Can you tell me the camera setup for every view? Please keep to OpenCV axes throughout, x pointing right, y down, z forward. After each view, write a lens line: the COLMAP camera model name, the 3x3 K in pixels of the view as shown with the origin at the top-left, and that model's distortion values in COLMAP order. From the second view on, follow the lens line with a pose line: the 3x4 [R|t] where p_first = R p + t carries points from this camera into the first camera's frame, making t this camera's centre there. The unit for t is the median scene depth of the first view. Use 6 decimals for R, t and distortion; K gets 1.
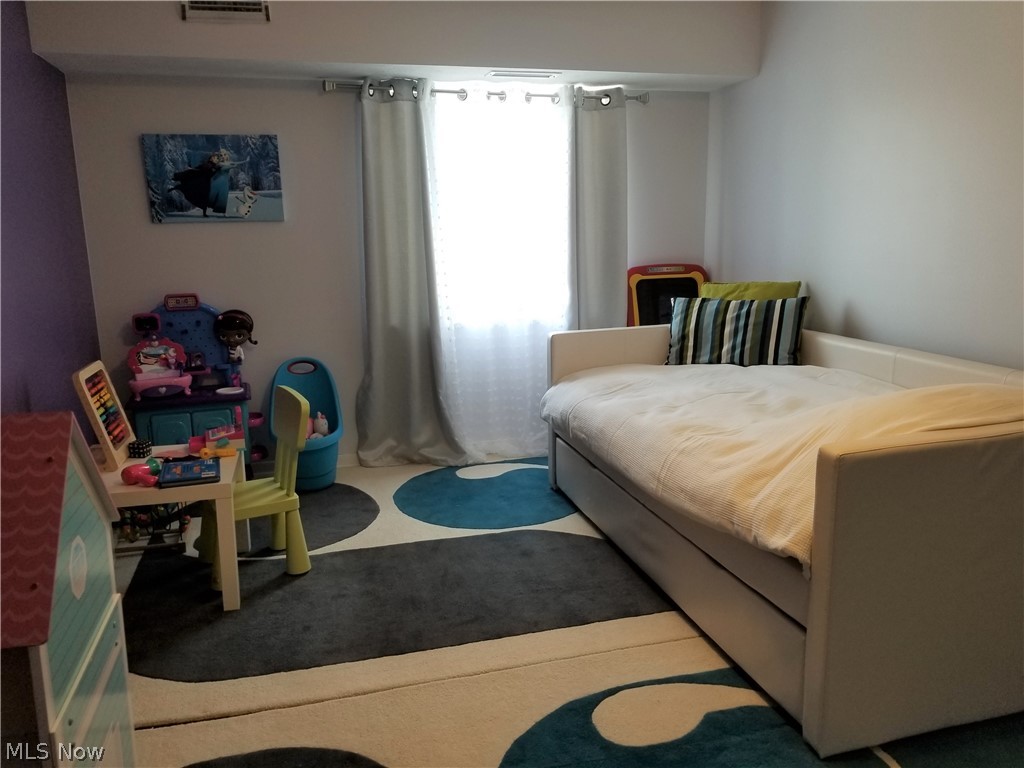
lens RADIAL K [[833.4, 0, 527.6], [0, 833.4, 380.7], [0, 0, 1]] dist [0.086243, -0.152050]
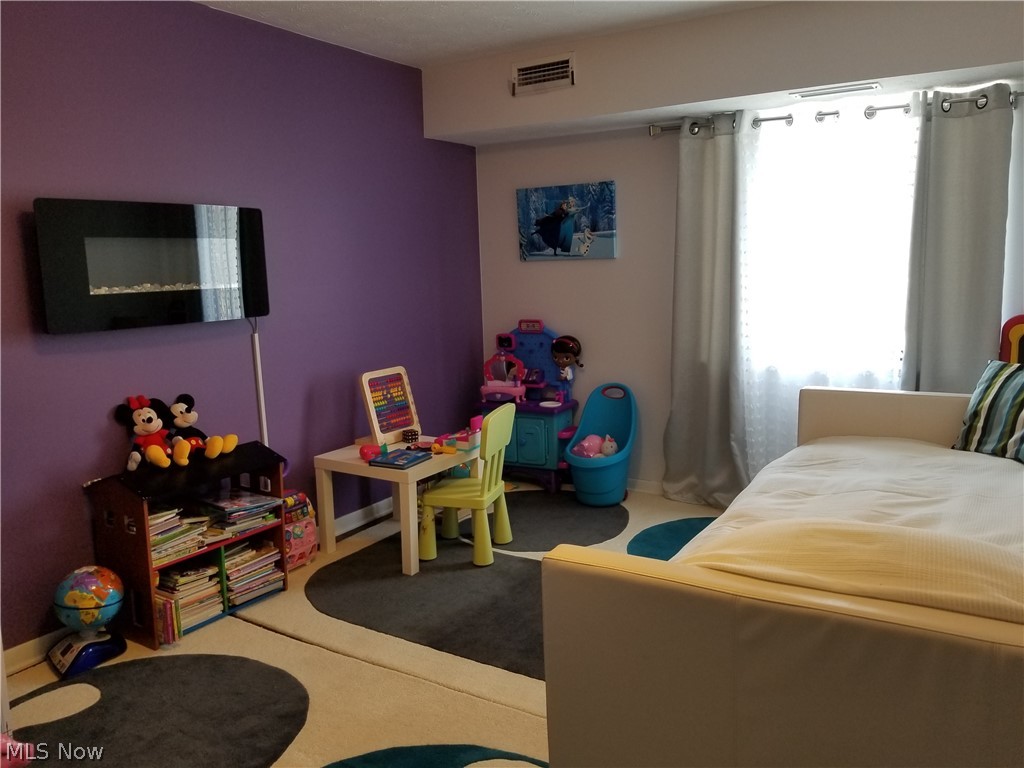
lens RADIAL K [[833.4, 0, 527.6], [0, 833.4, 380.7], [0, 0, 1]] dist [0.086243, -0.152050]
pose [[0.656220, 0.111129, -0.746341, 0.479930], [-0.127703, 0.991184, 0.035303, -0.057349], [0.743685, 0.072143, 0.664627, 0.207936]]
